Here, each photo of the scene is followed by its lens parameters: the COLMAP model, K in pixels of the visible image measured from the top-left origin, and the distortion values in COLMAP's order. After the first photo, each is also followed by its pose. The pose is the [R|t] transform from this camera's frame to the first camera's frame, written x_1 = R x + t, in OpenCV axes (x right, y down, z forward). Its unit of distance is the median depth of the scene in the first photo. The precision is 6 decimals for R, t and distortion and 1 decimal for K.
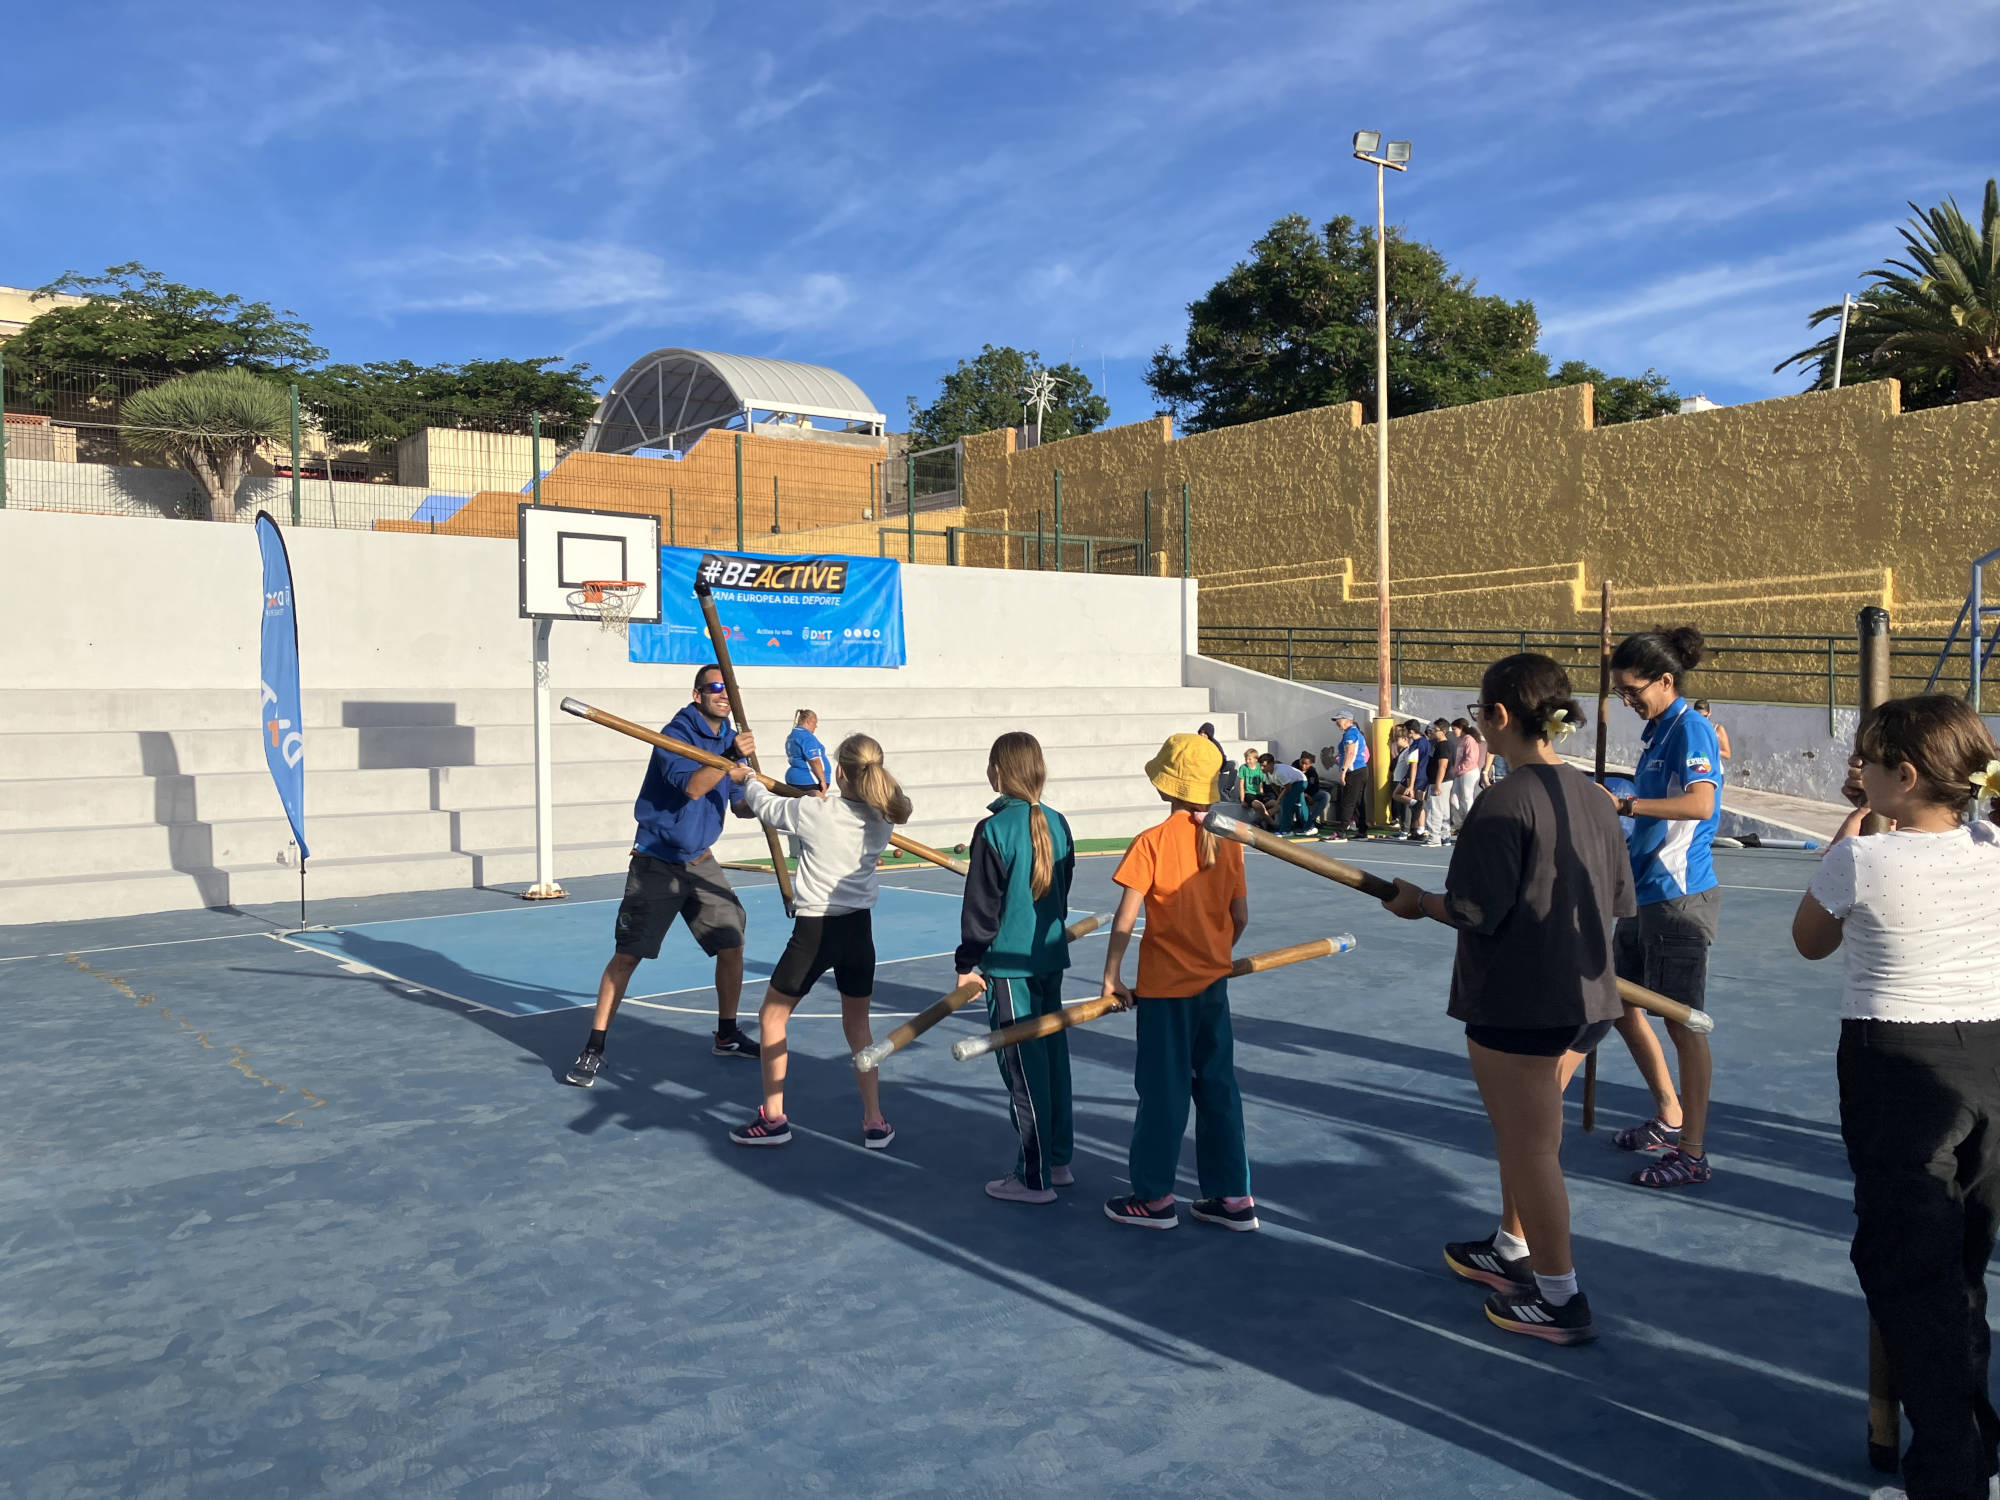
lens RADIAL K [[1643.0, 0, 961.7], [0, 1643.0, 754.1], [0, 0, 1]] dist [0.036533, -0.028685]
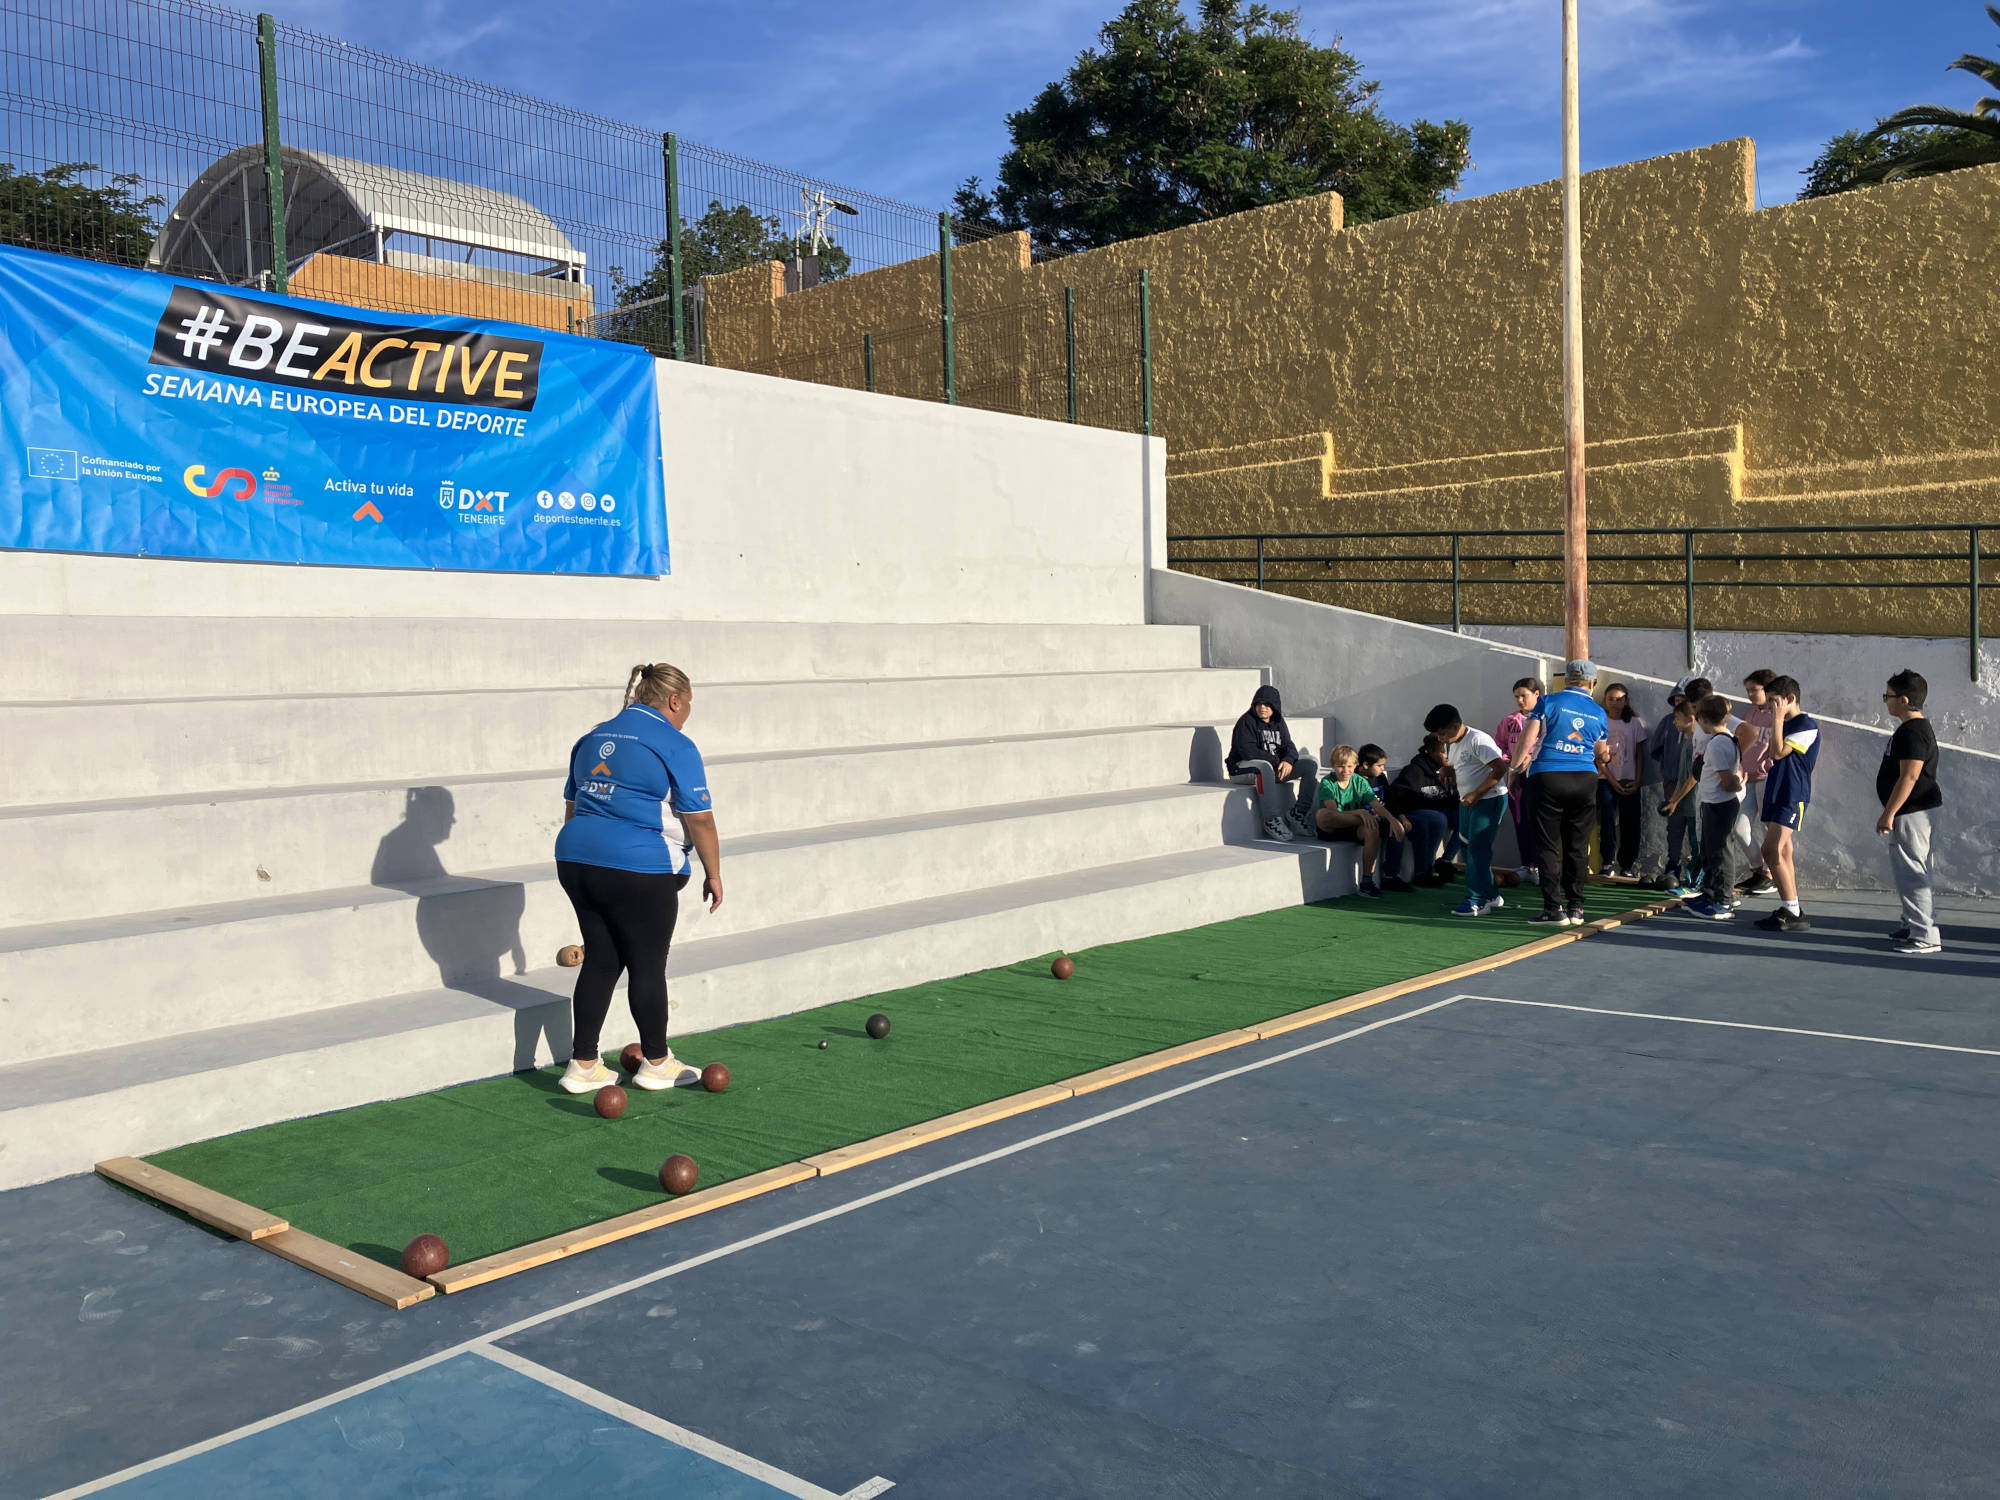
lens RADIAL K [[1643.0, 0, 983.0], [0, 1643.0, 743.2], [0, 0, 1]] dist [0.036533, -0.028685]
pose [[0.980924, -0.019150, 0.193444, -0.030604], [0.016297, 0.999734, 0.016330, -0.008765], [-0.193705, -0.012866, 0.980975, 0.403980]]
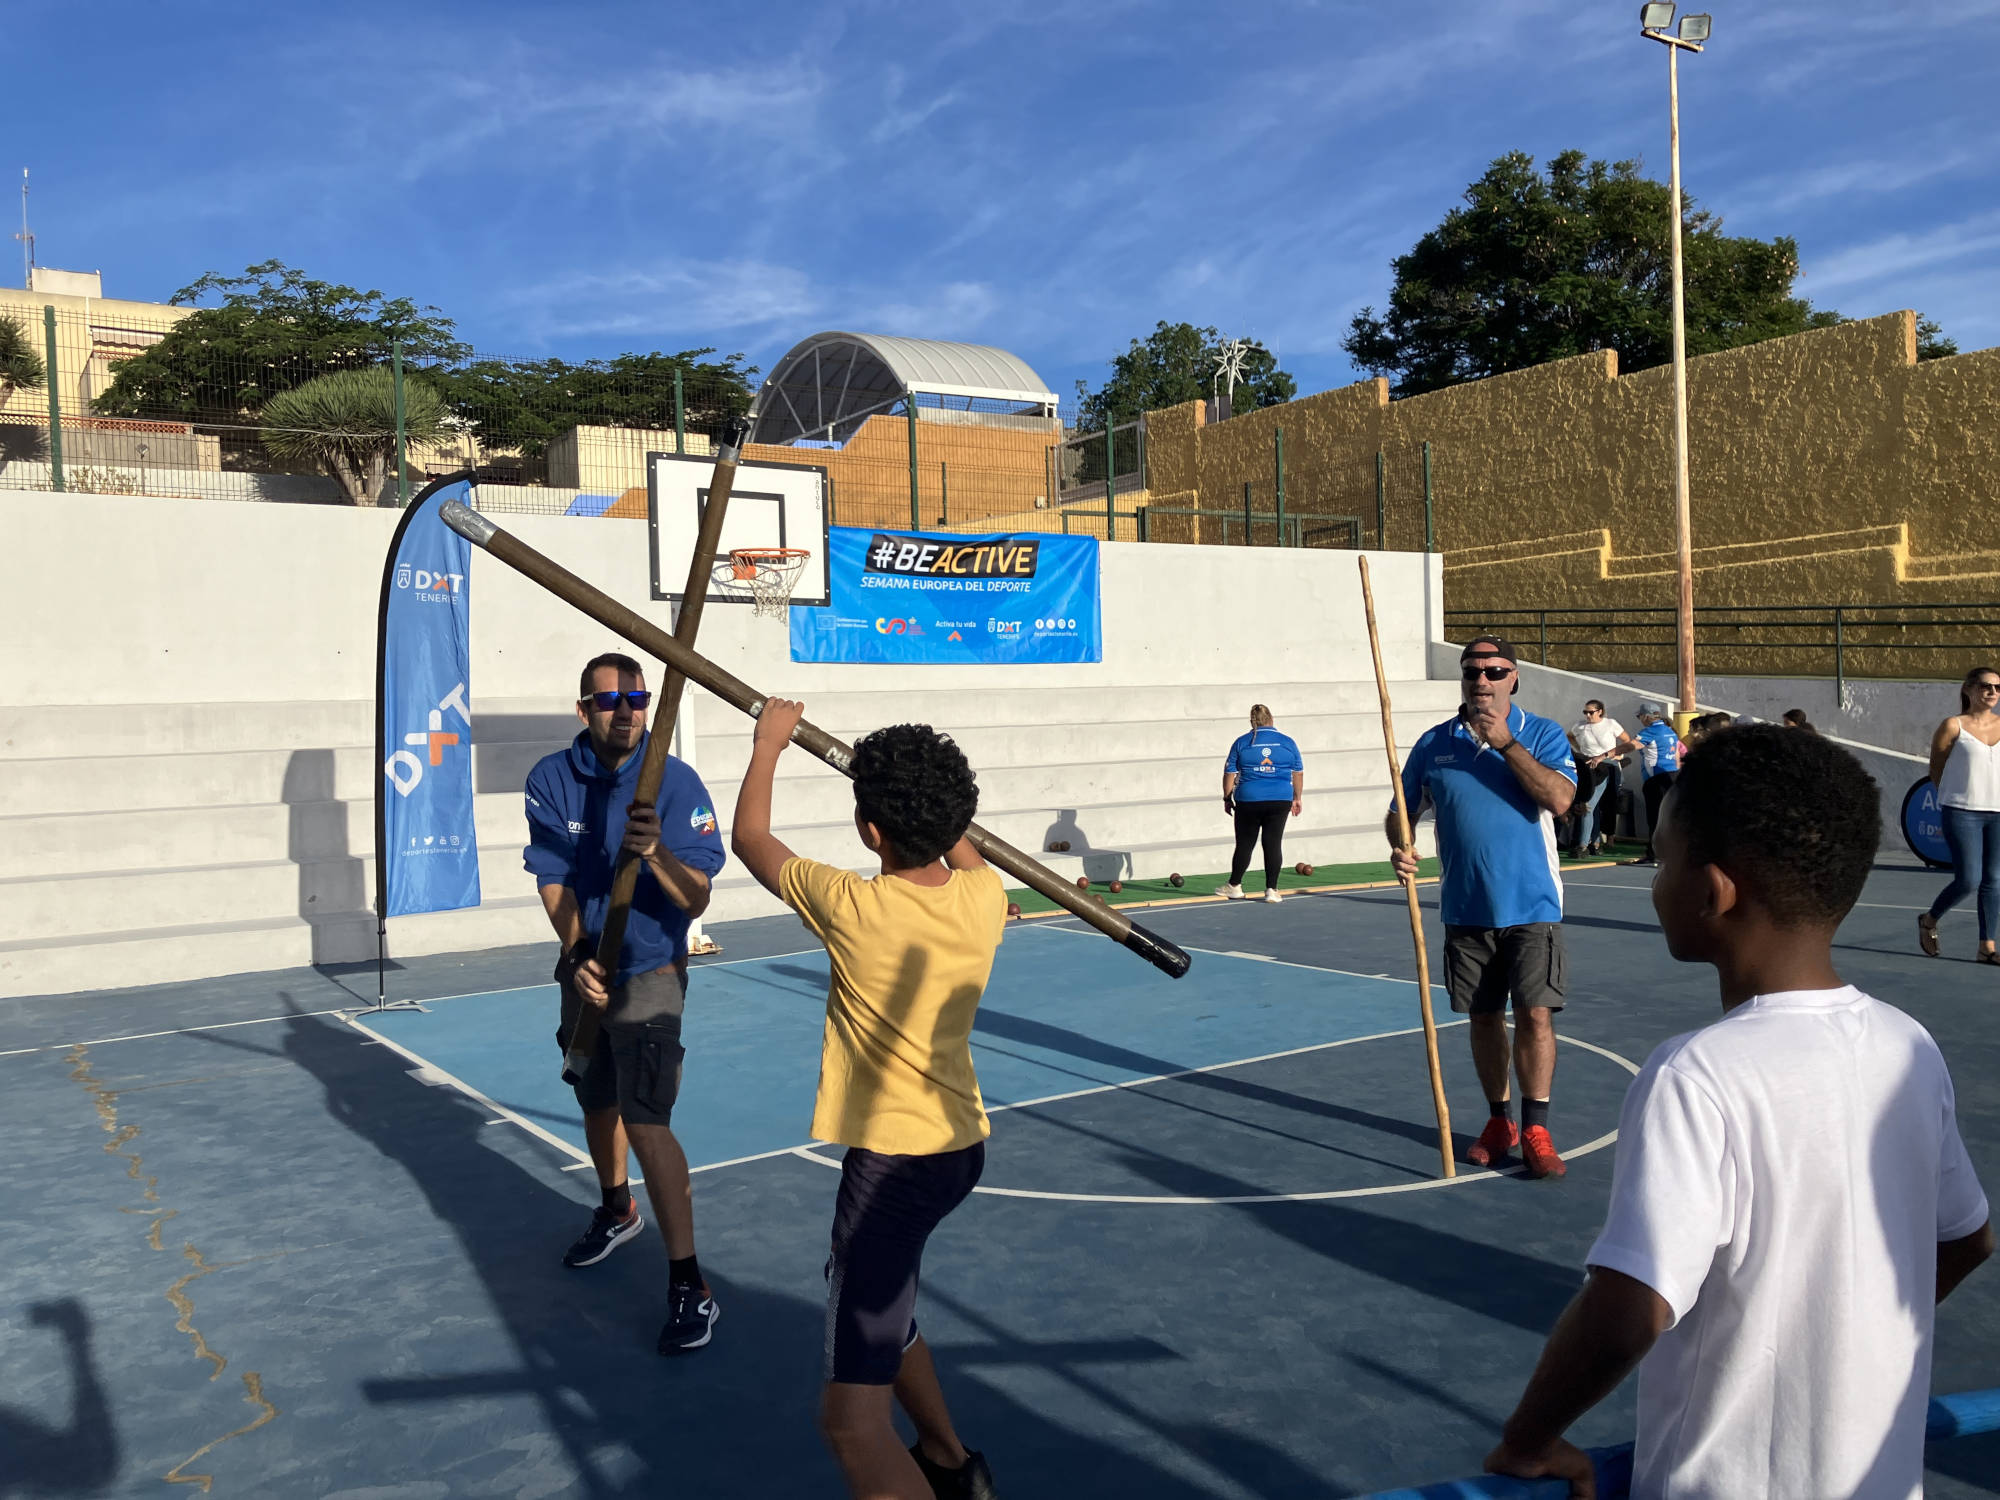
lens RADIAL K [[1643.0, 0, 977.1], [0, 1643.0, 776.1], [0, 0, 1]] dist [0.036533, -0.028685]
pose [[0.996162, -0.014146, -0.086375, -0.022309], [0.014983, 0.999847, 0.009051, -0.001970], [0.086234, -0.010310, 0.996222, 0.108389]]
